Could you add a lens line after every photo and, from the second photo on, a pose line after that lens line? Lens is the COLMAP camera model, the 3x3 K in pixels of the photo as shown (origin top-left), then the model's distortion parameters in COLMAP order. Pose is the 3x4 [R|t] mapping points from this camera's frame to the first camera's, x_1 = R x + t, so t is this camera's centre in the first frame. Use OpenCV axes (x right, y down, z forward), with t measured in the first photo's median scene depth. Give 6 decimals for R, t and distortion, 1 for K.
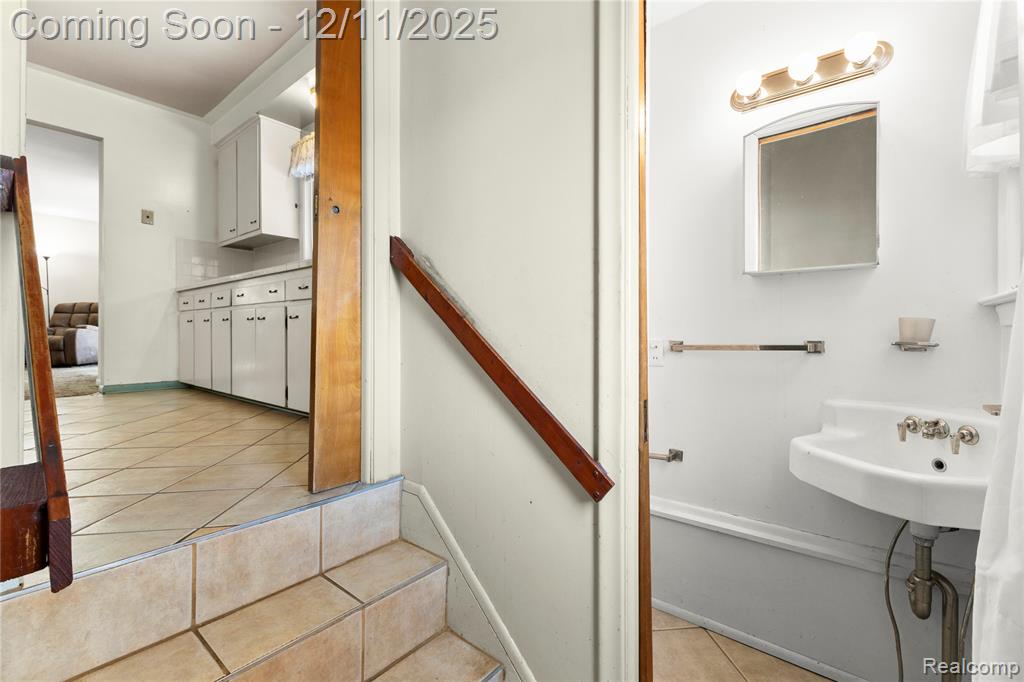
lens RADIAL K [[441.8, 0, 506.7], [0, 441.8, 337.8], [0, 0, 1]] dist [0.002506, -0.000403]
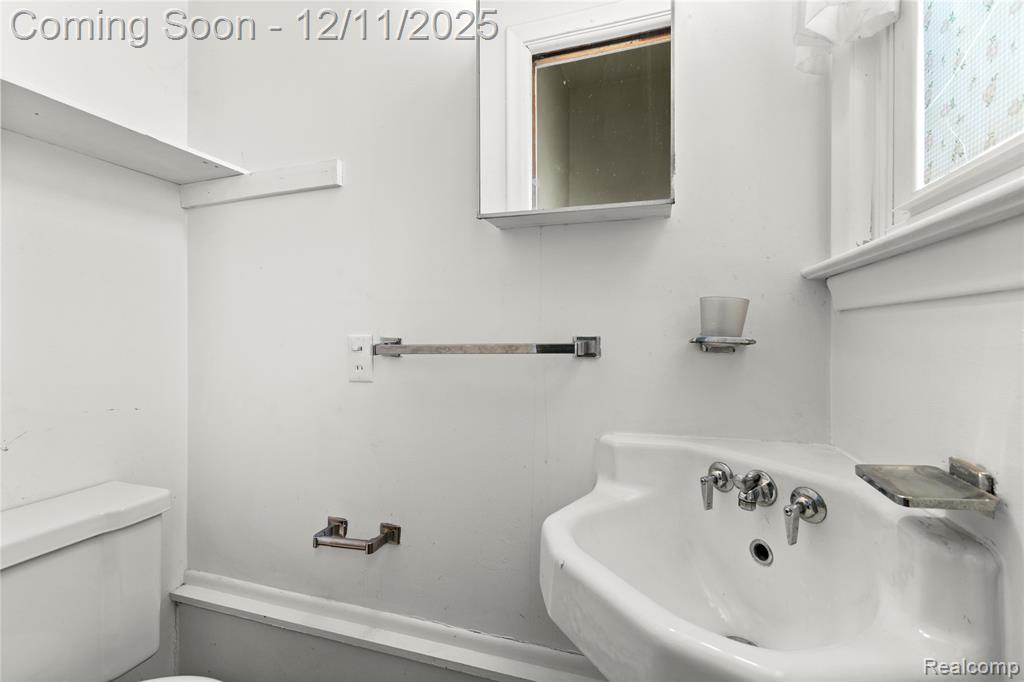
lens RADIAL K [[441.8, 0, 513.7], [0, 441.8, 339.4], [0, 0, 1]] dist [0.002506, -0.000403]
pose [[0.927588, -0.000653, 0.373604, 0.429960], [0.000805, 1.000000, -0.000250, 0.011888], [-0.373604, 0.000532, 0.927588, 0.542301]]
